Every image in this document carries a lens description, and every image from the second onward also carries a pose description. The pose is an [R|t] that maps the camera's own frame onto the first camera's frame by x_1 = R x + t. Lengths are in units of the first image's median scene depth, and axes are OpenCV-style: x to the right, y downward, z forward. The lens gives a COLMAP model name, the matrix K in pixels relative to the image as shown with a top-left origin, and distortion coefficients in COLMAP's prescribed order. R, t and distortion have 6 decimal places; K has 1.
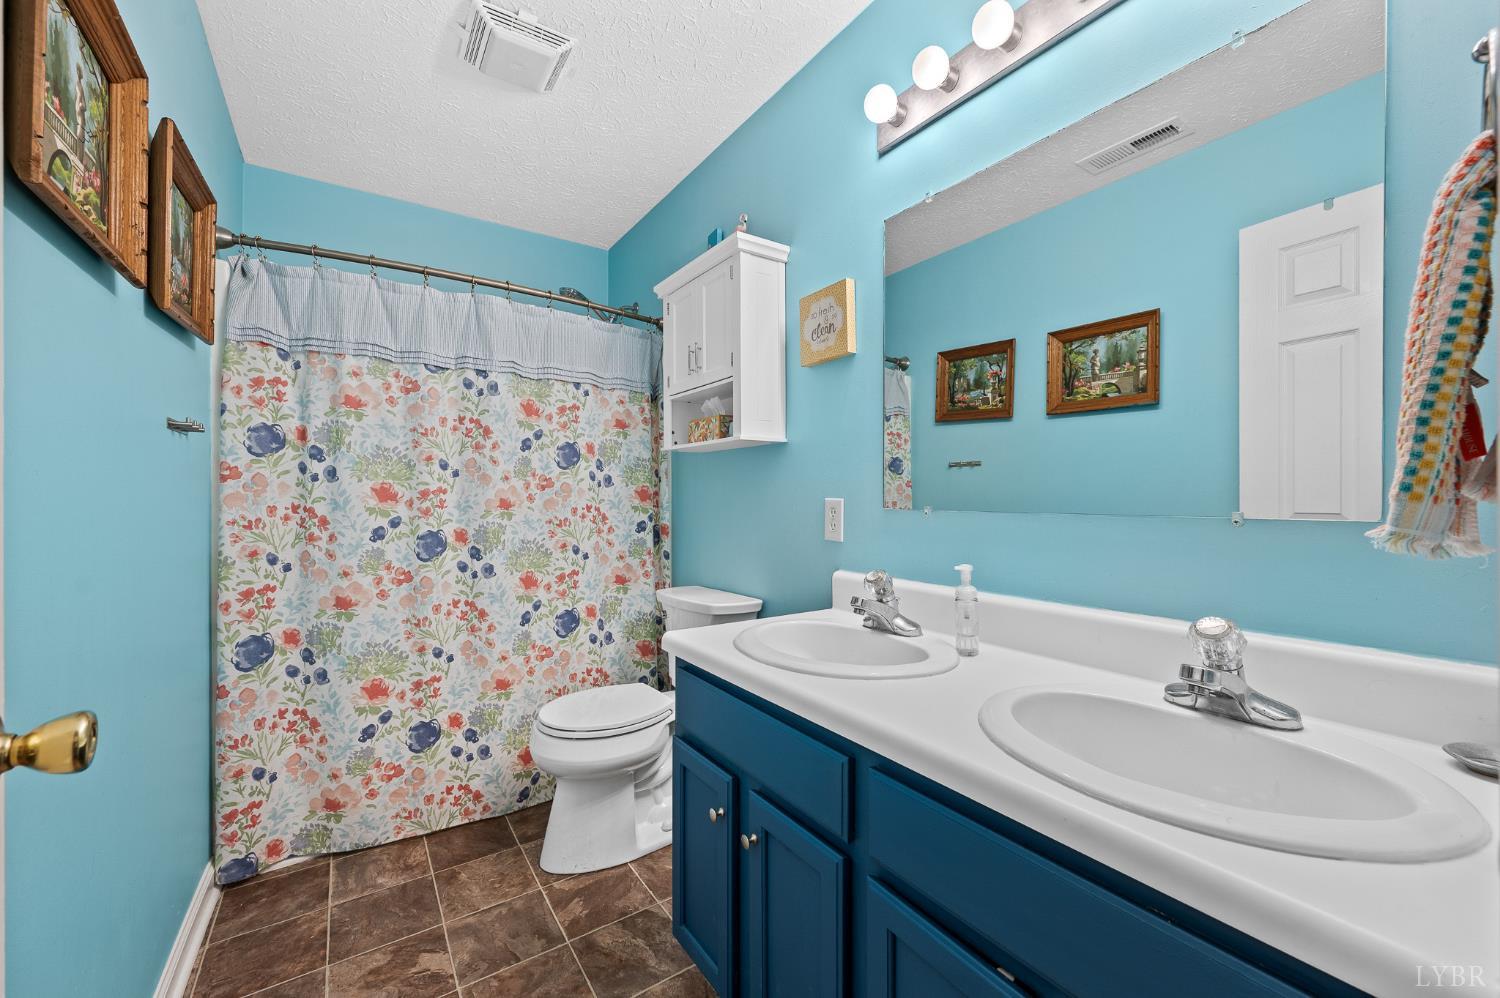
lens RADIAL K [[593.6, 0, 749.8], [0, 593.6, 499.4], [0, 0, 1]] dist [0.000177, -0.000733]
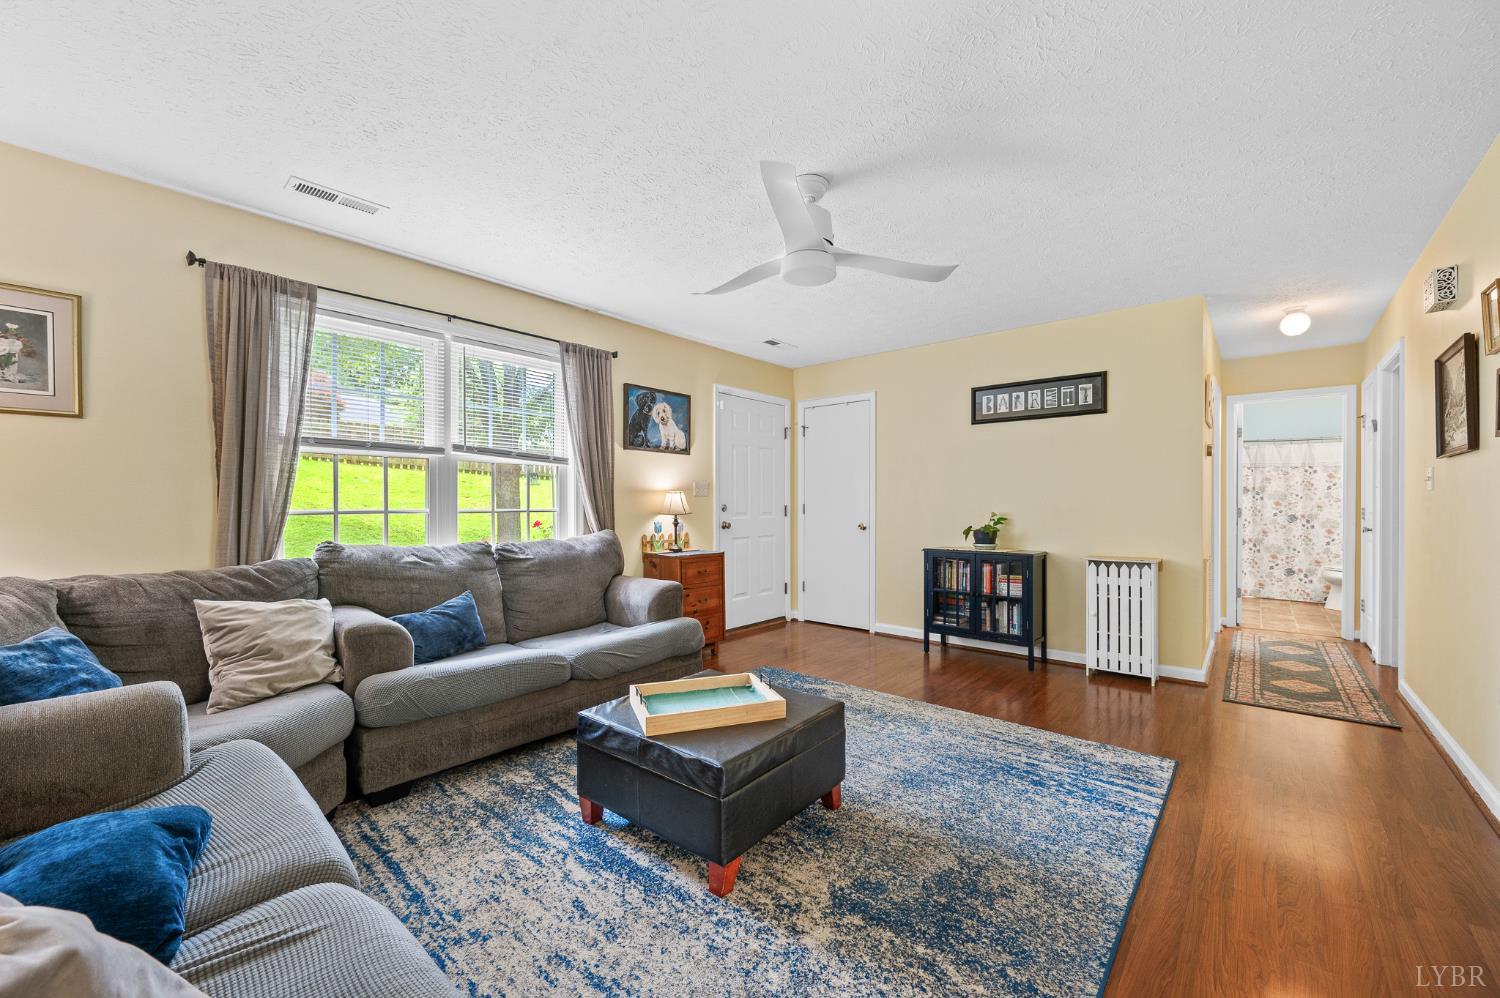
lens RADIAL K [[593.6, 0, 755.8], [0, 593.6, 506.6], [0, 0, 1]] dist [0.000177, -0.000733]
pose [[0.271675, 0.008056, -0.962355, 1.991309], [-0.003742, 0.999966, 0.007315, -0.006060], [0.962382, 0.001613, 0.271696, -3.027022]]
